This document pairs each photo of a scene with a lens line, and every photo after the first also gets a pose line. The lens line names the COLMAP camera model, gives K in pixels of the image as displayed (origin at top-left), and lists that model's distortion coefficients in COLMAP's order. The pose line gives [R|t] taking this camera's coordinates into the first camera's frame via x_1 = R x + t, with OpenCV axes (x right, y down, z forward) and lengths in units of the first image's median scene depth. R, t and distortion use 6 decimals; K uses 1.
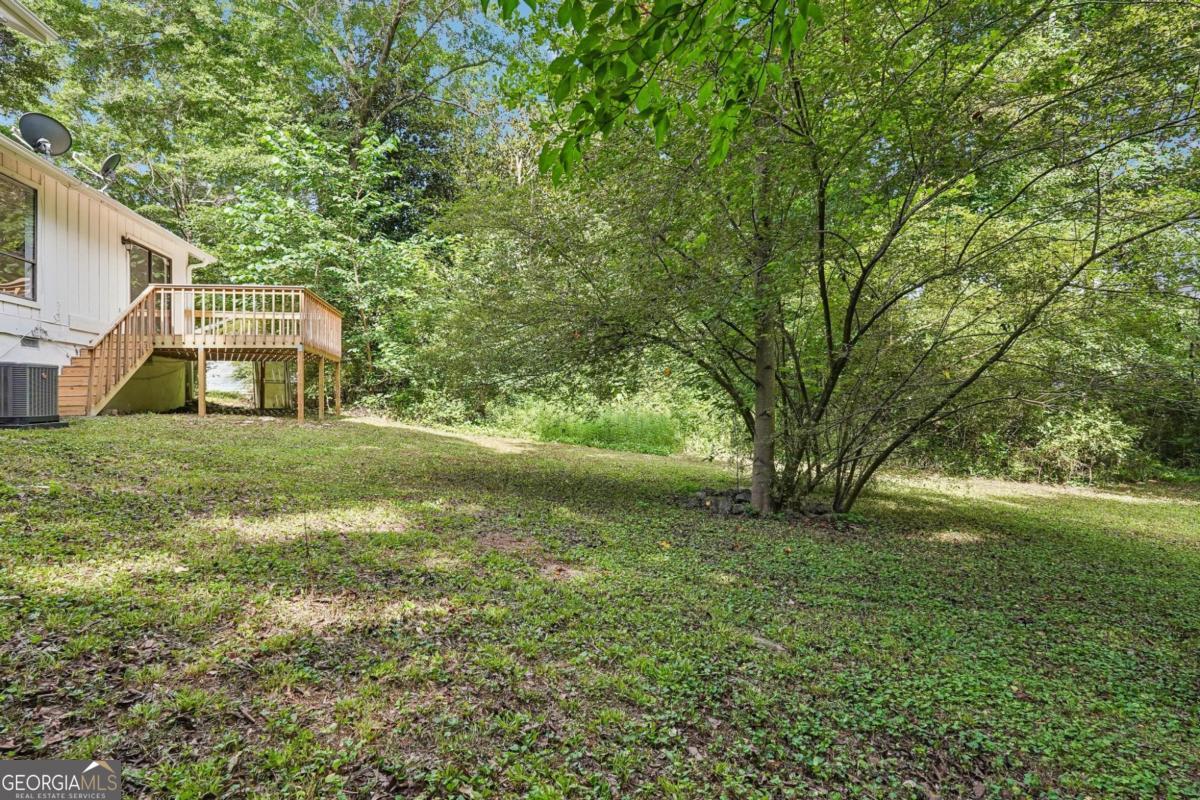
lens RADIAL K [[576.4, 0, 607.5], [0, 576.4, 407.5], [0, 0, 1]] dist [-0.016320, 0.000201]
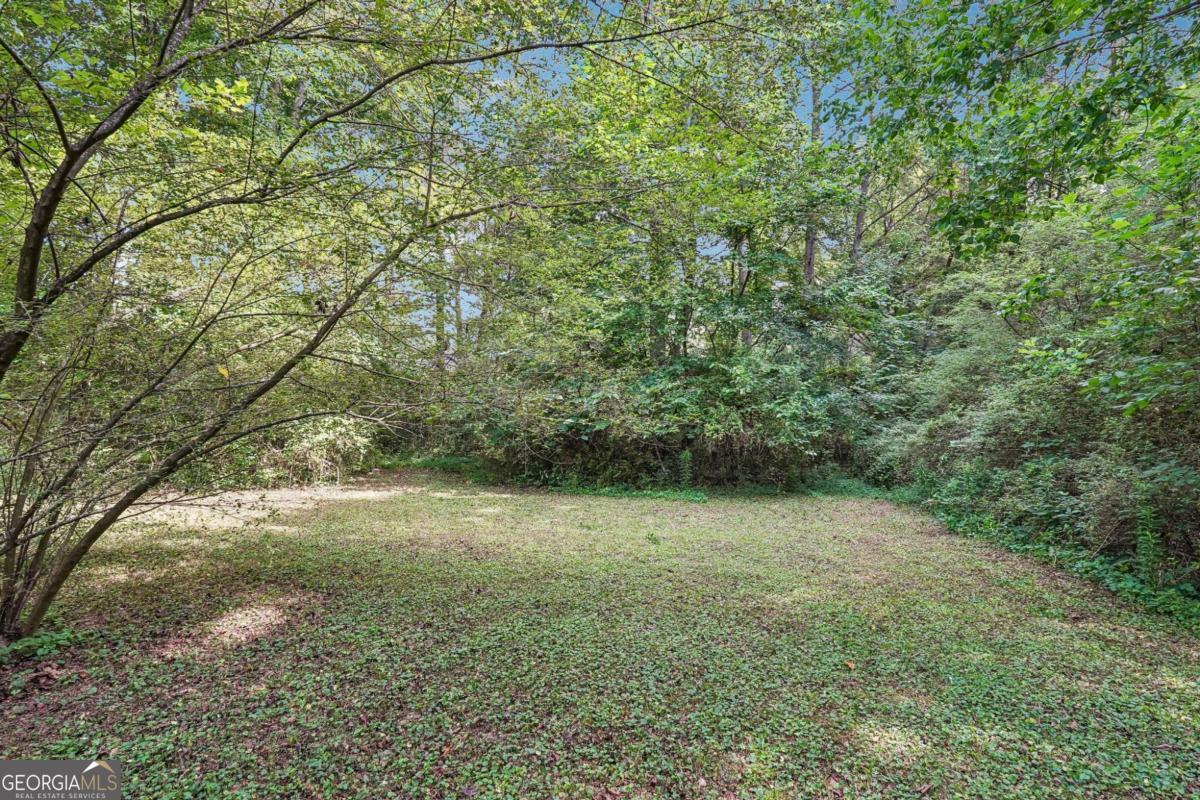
lens RADIAL K [[648.9, 0, 609.4], [0, 648.9, 403.0], [0, 0, 1]] dist [-0.007487, 0.005160]
pose [[0.425592, -0.012417, 0.904830, 0.042285], [0.009660, 0.999911, 0.009178, -0.008852], [-0.904863, 0.004835, 0.425675, 0.104664]]
